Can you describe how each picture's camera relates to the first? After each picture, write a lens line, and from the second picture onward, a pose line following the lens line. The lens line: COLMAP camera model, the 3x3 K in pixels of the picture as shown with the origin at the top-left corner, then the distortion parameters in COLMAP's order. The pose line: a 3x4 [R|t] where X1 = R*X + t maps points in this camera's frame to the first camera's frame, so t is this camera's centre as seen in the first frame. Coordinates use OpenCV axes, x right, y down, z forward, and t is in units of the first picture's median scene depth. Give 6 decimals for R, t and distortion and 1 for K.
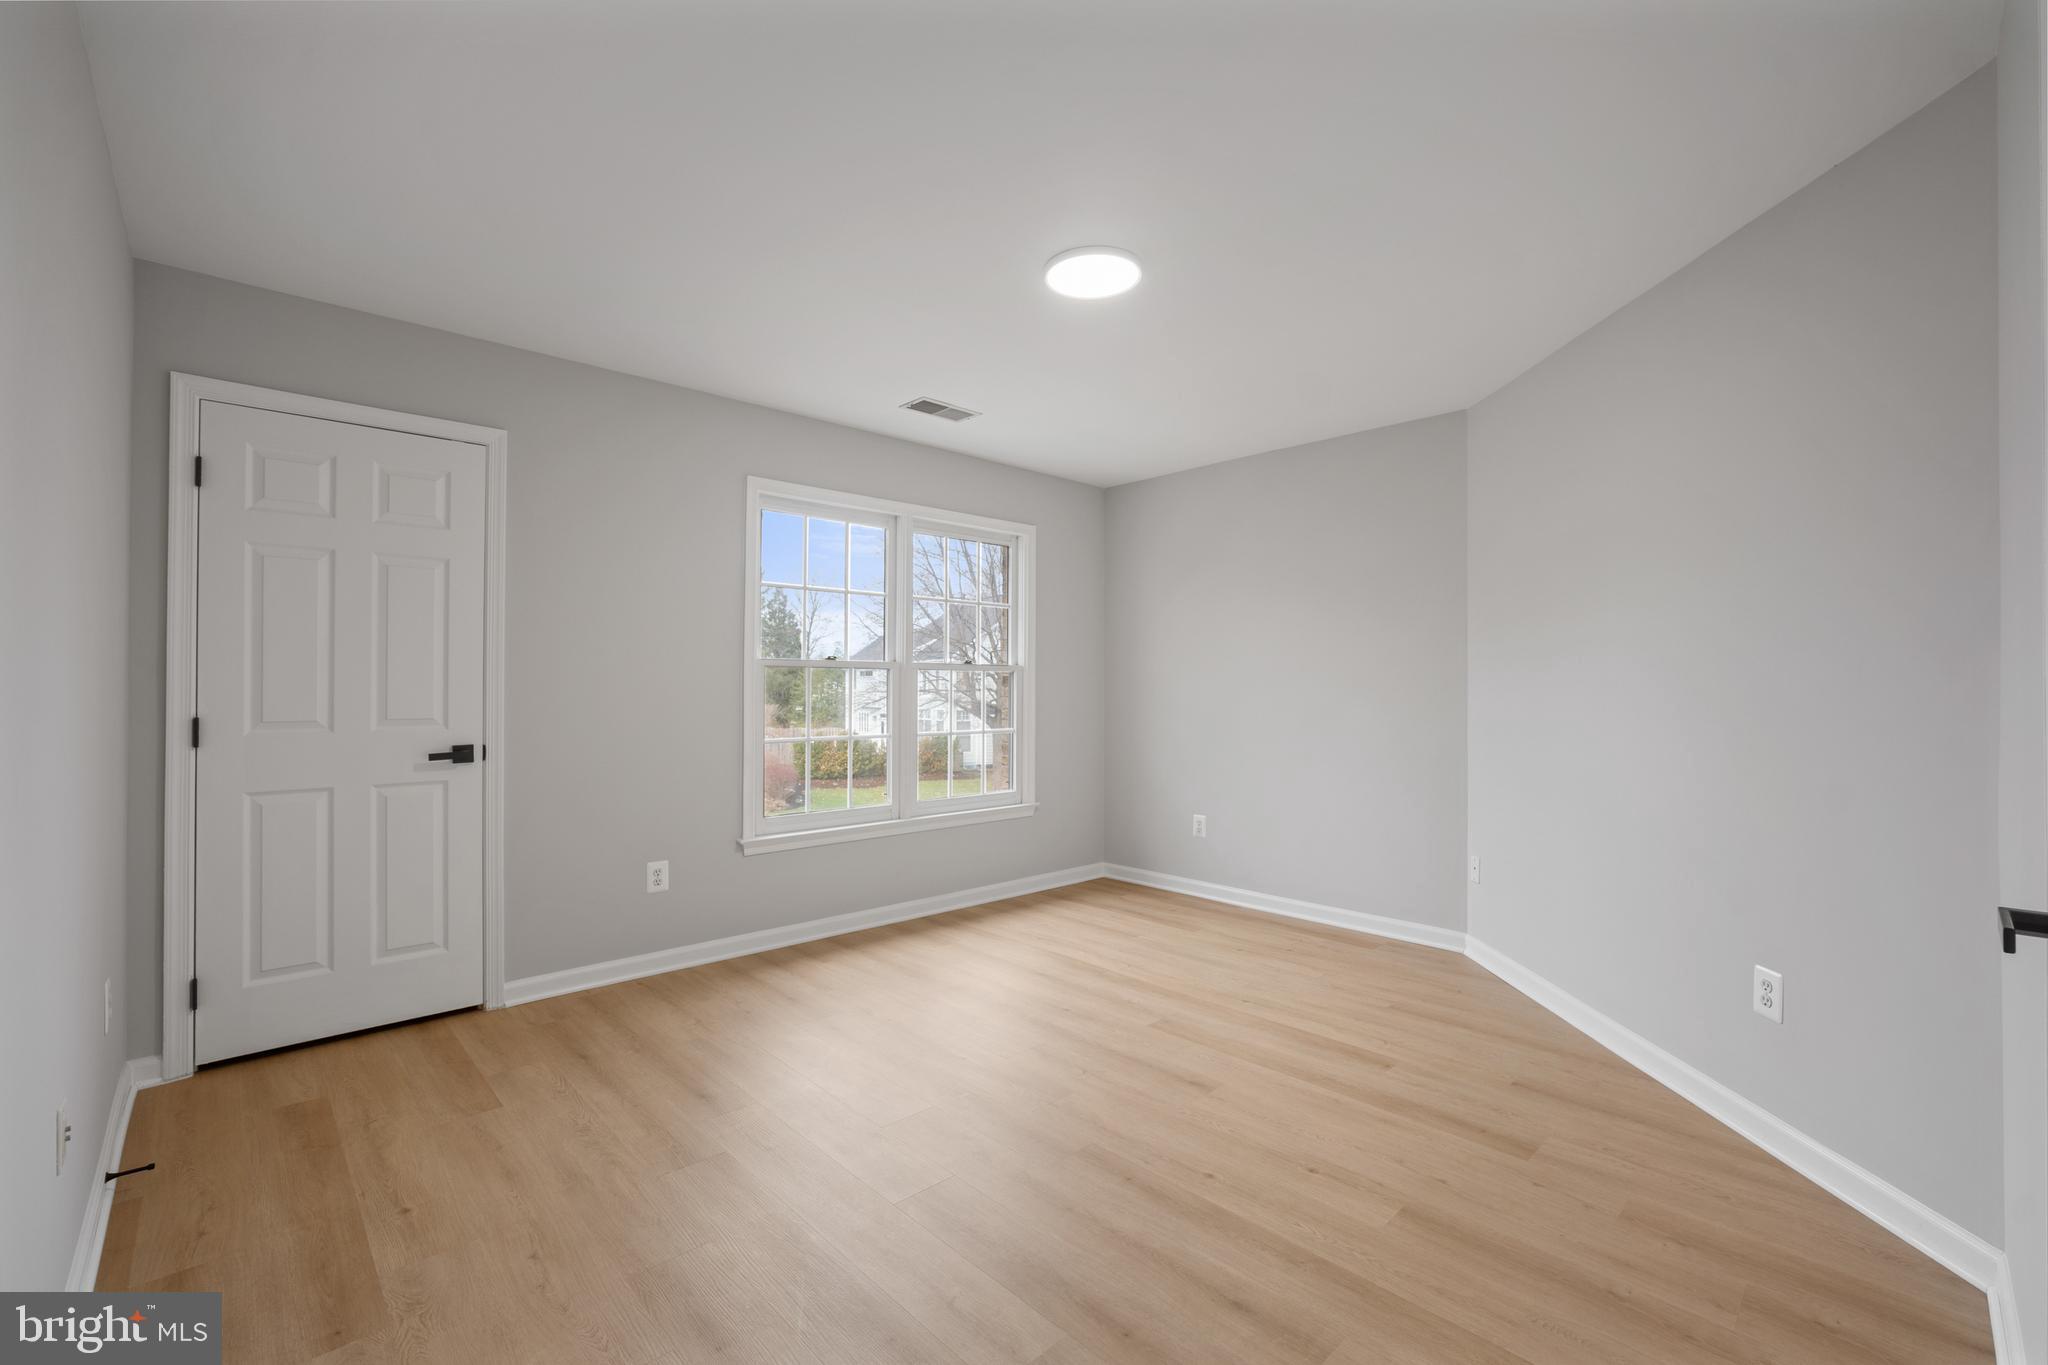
lens RADIAL K [[873.4, 0, 1030.0], [0, 873.4, 675.9], [0, 0, 1]] dist [-0.040120, 0.015371]
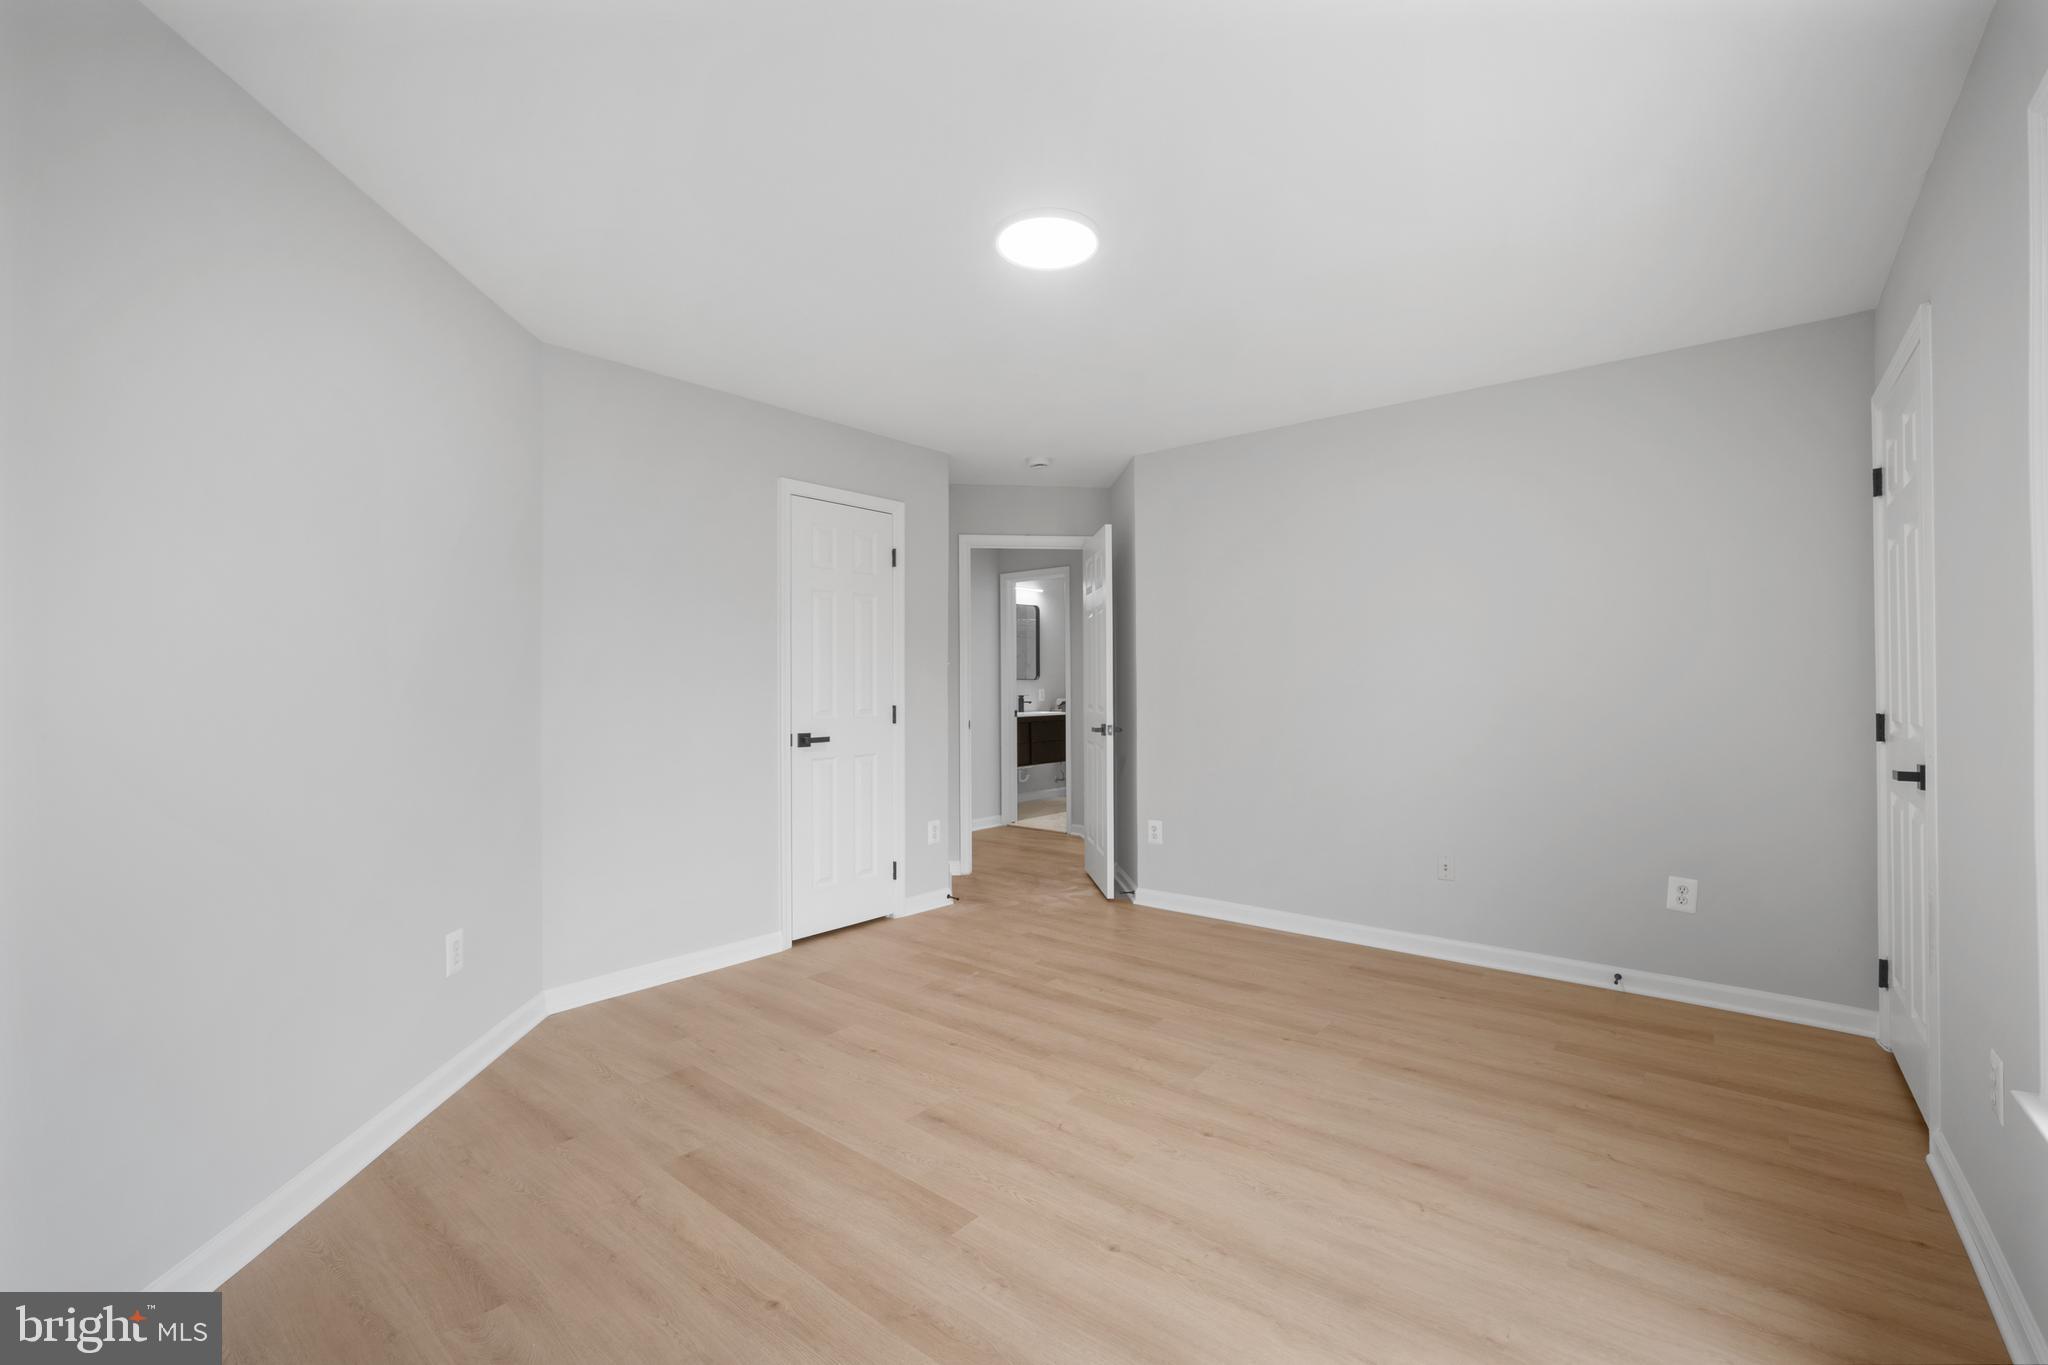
lens RADIAL K [[873.4, 0, 1030.0], [0, 873.4, 675.9], [0, 0, 1]] dist [-0.040120, 0.015371]
pose [[-0.993287, -0.000502, -0.115677, 0.197826], [0.002192, 0.999729, -0.023161, 0.024054], [0.115657, -0.023259, -0.993017, 1.914399]]
